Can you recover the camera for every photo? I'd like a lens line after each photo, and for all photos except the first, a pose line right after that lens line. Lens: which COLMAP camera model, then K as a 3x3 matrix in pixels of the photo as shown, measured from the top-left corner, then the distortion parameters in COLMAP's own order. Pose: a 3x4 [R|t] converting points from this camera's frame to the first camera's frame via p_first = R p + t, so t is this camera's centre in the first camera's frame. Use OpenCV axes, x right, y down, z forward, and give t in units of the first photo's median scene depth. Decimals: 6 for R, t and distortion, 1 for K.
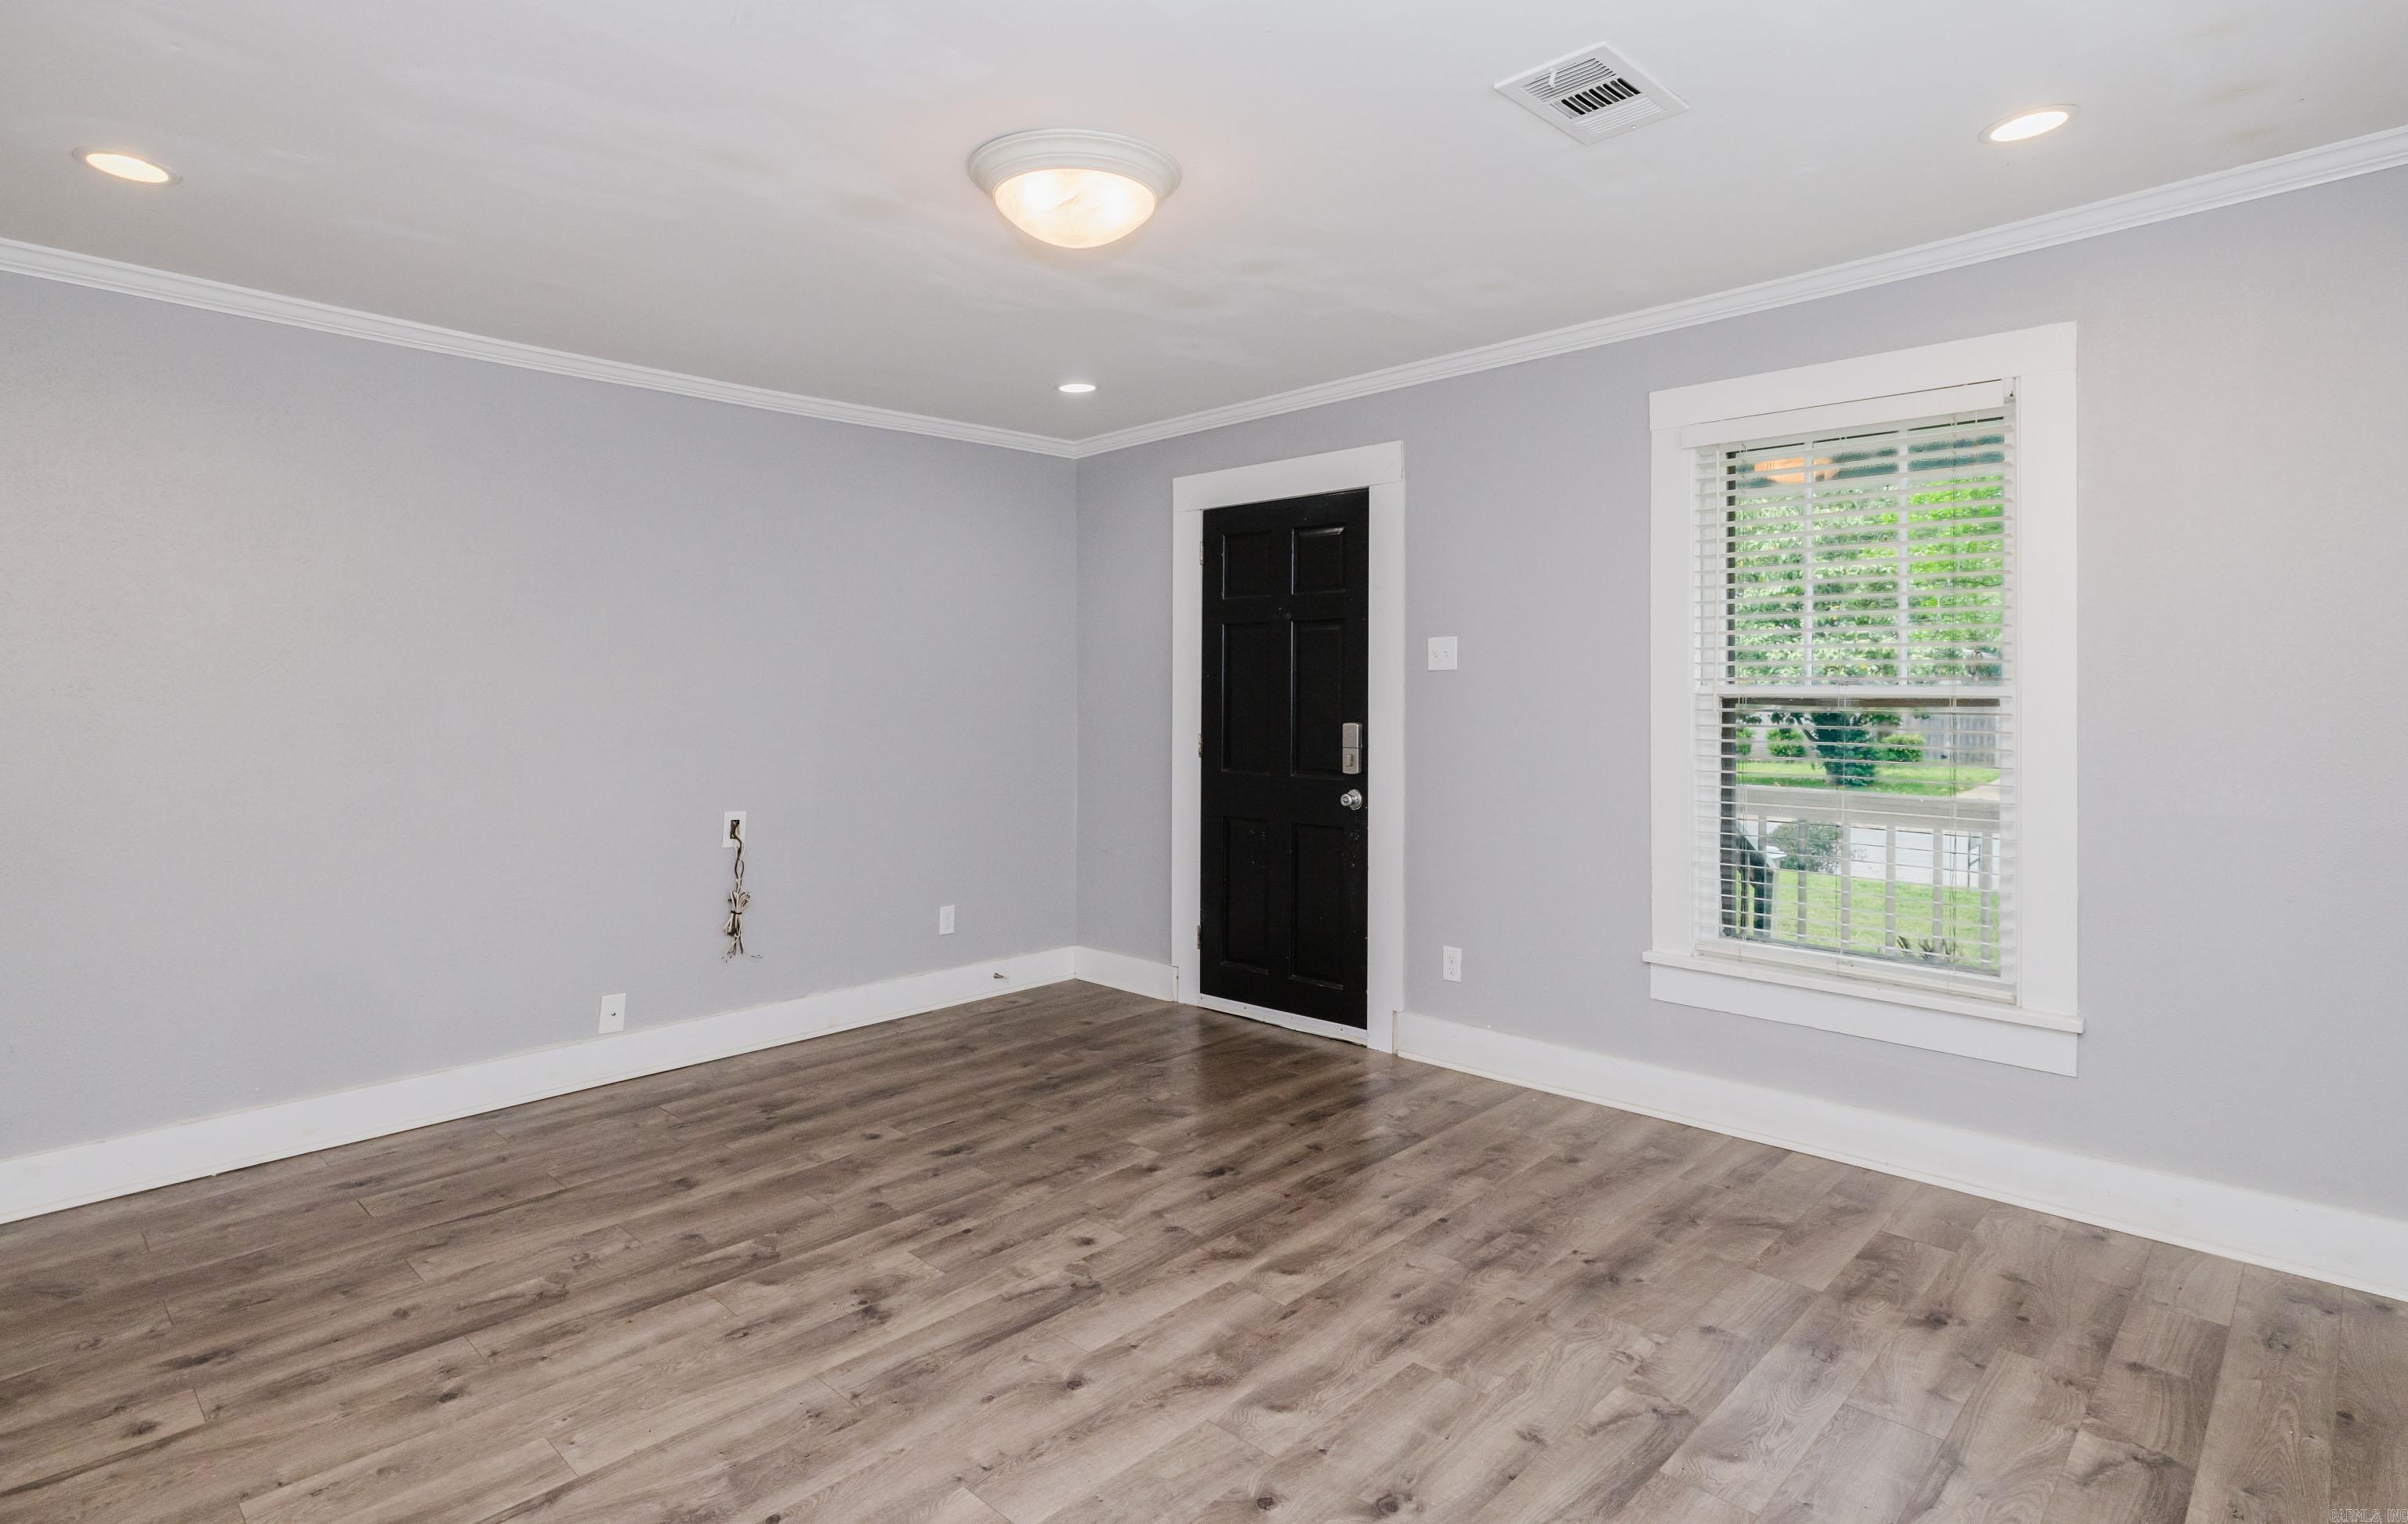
lens RADIAL K [[1214.6, 0, 1203.3], [0, 1214.6, 677.5], [0, 0, 1]] dist [-0.002815, -0.000028]
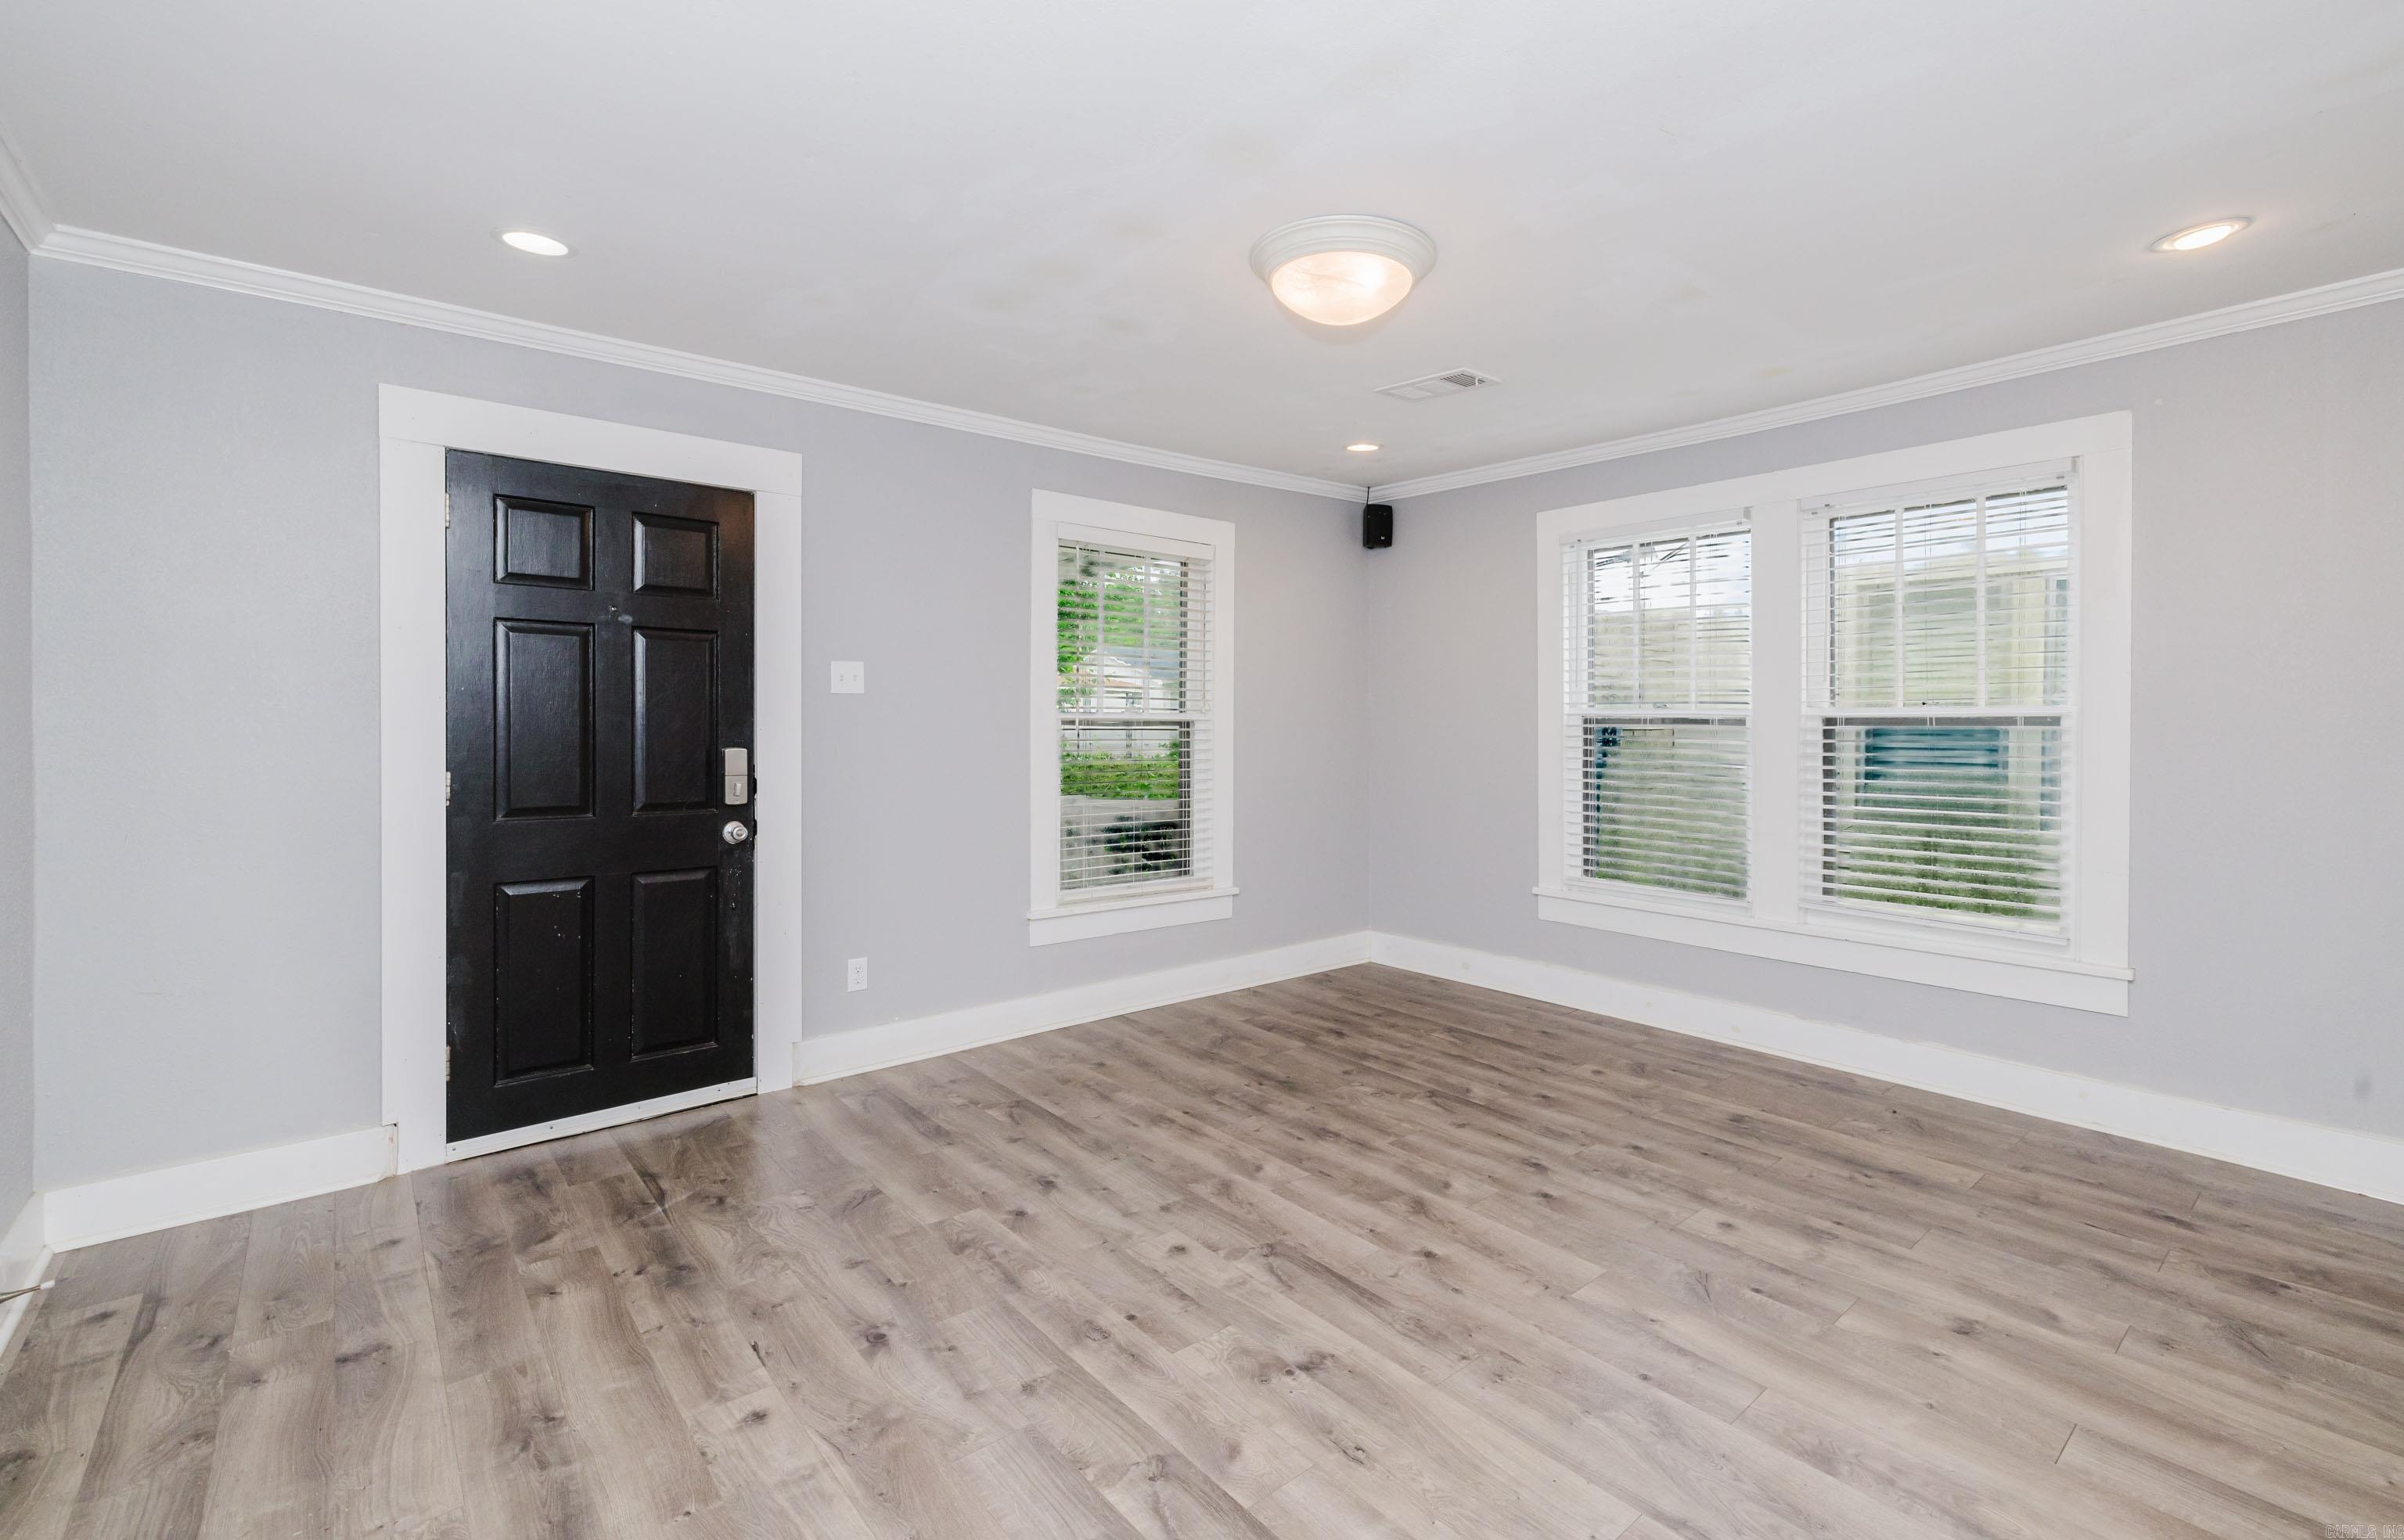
lens RADIAL K [[1050.3, 0, 1207.2], [0, 1050.3, 740.8], [0, 0, 1]] dist [0.000008, 0.000160]
pose [[0.106777, -0.016325, 0.994149, -0.984362], [-0.016717, 0.999694, 0.018212, 0.018766], [-0.994142, -0.018564, 0.106472, 0.903662]]
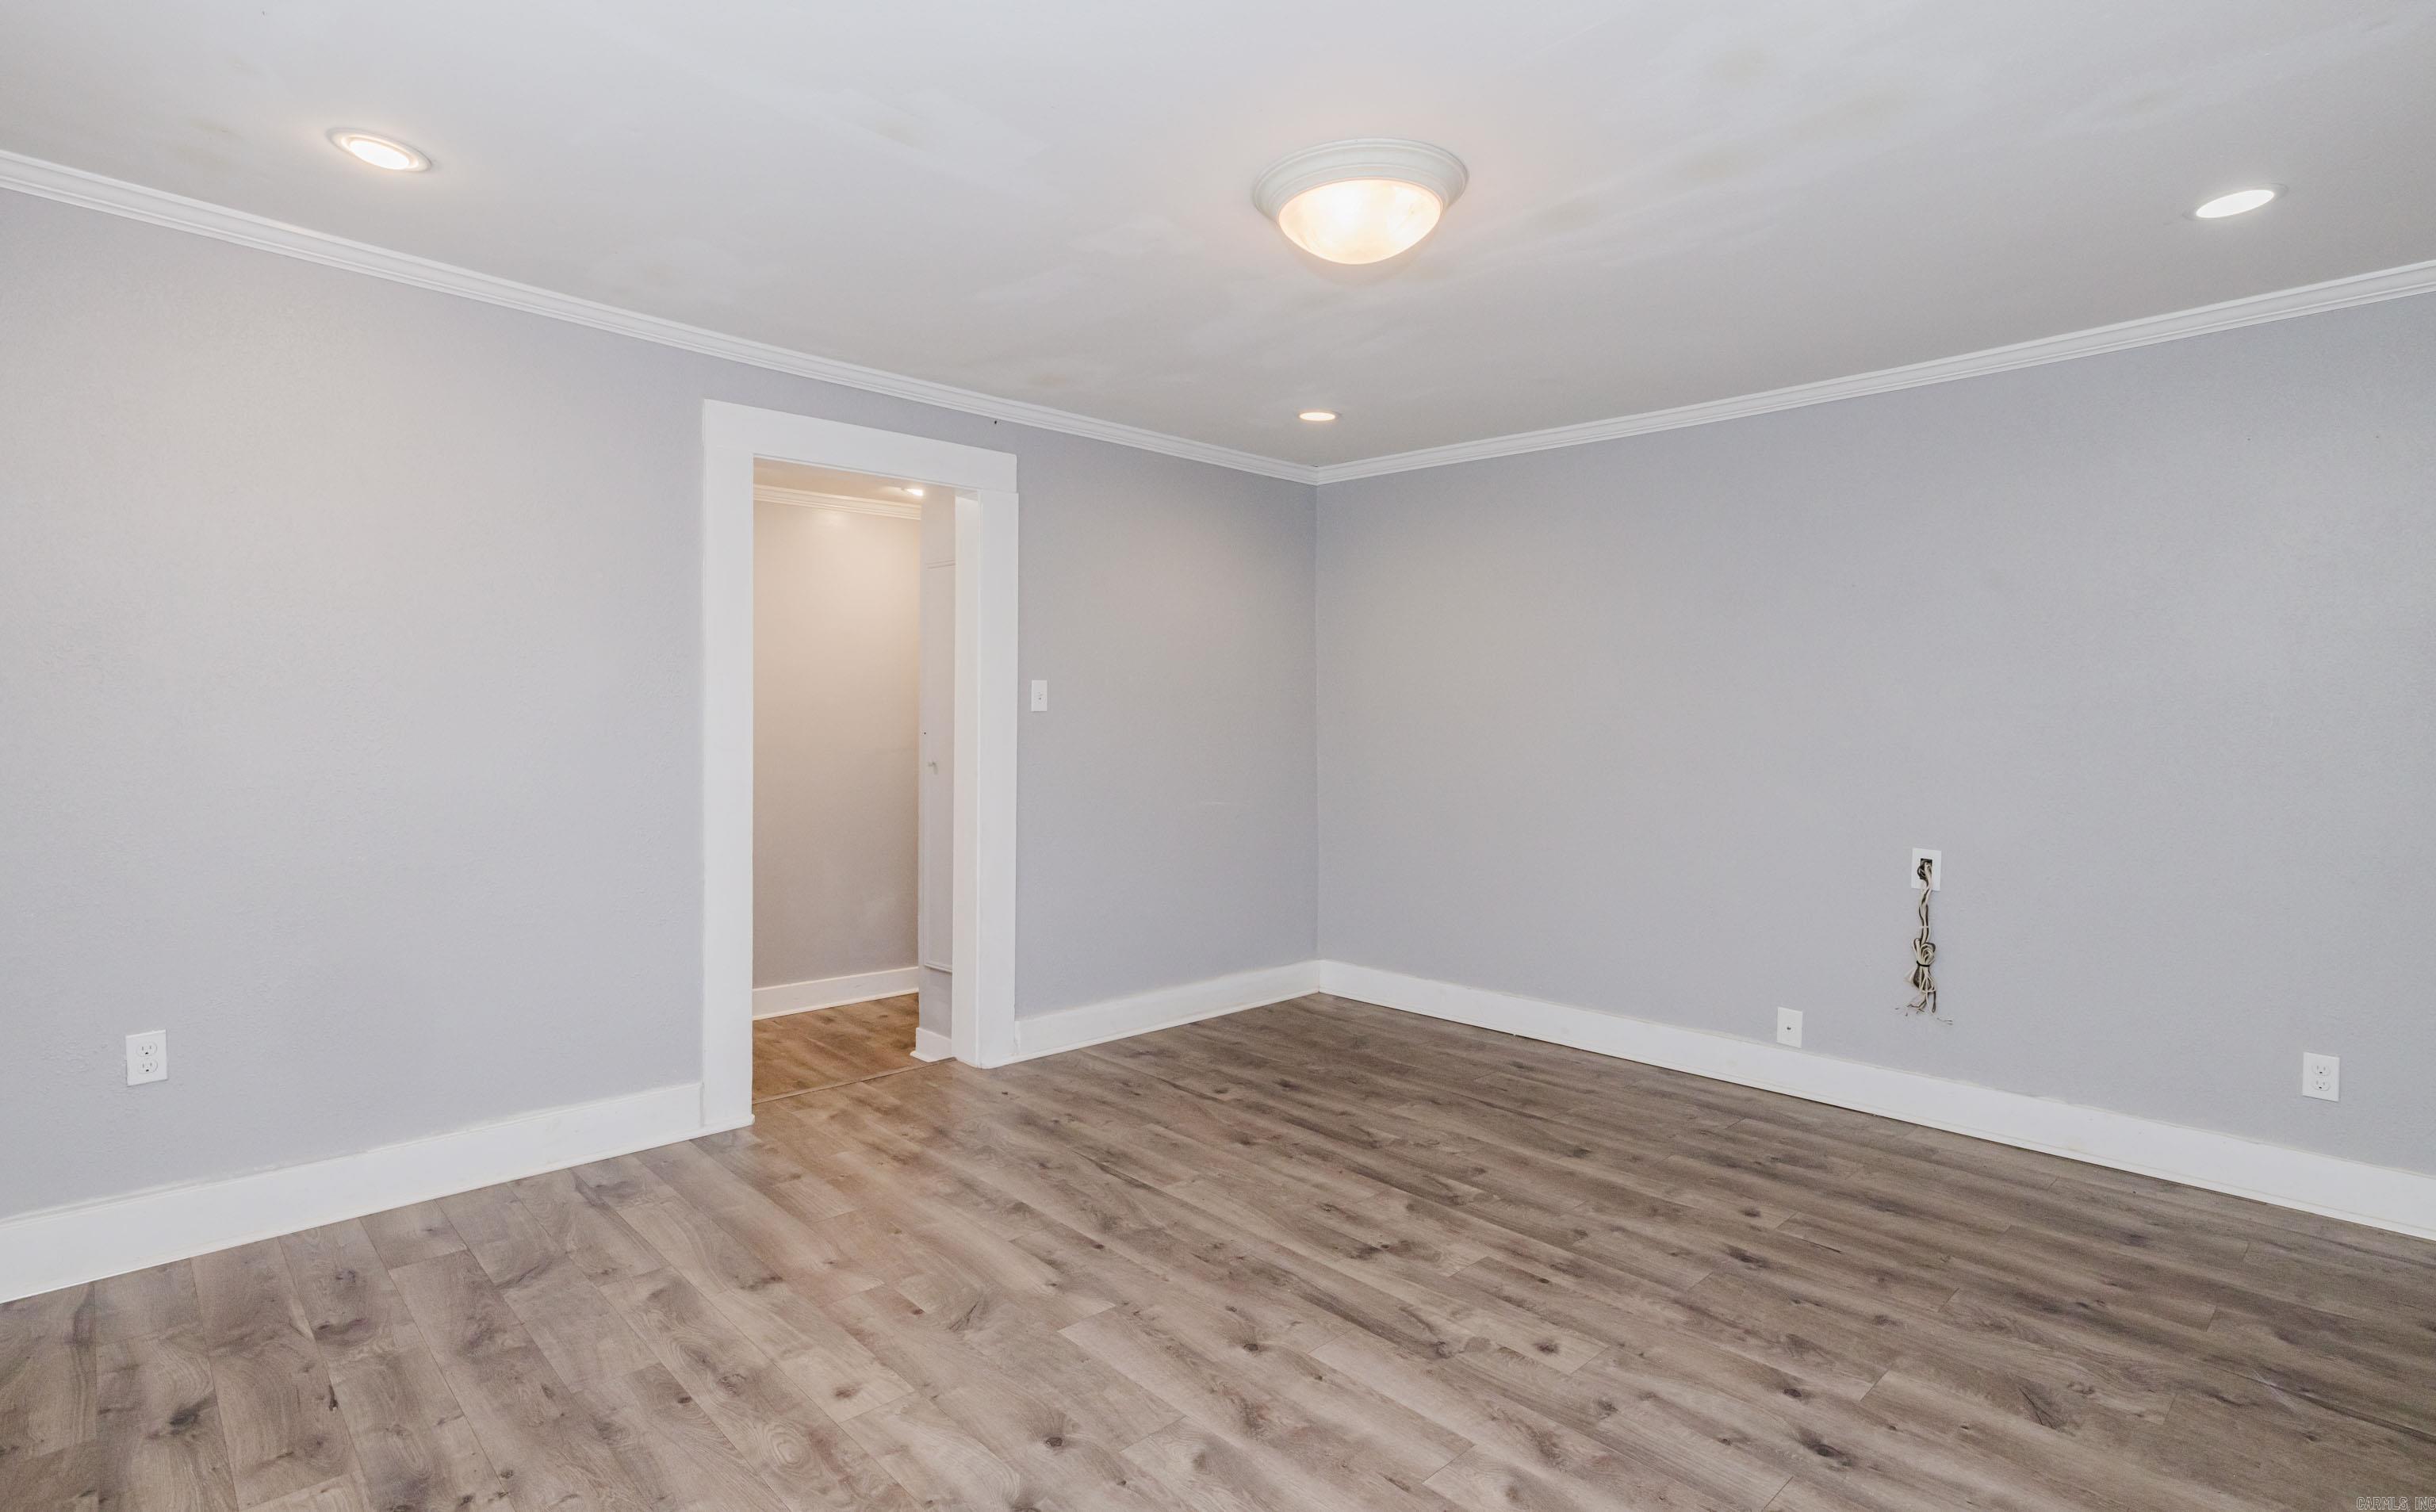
lens RADIAL K [[1186.3, 0, 1215.9], [0, 1186.3, 688.0], [0, 0, 1]] dist [-0.000699, -0.000122]
pose [[-0.037041, -0.016415, -0.999179, 0.774558], [0.005359, 0.999847, -0.016624, 0.008393], [0.999299, -0.005970, -0.036947, 0.811518]]
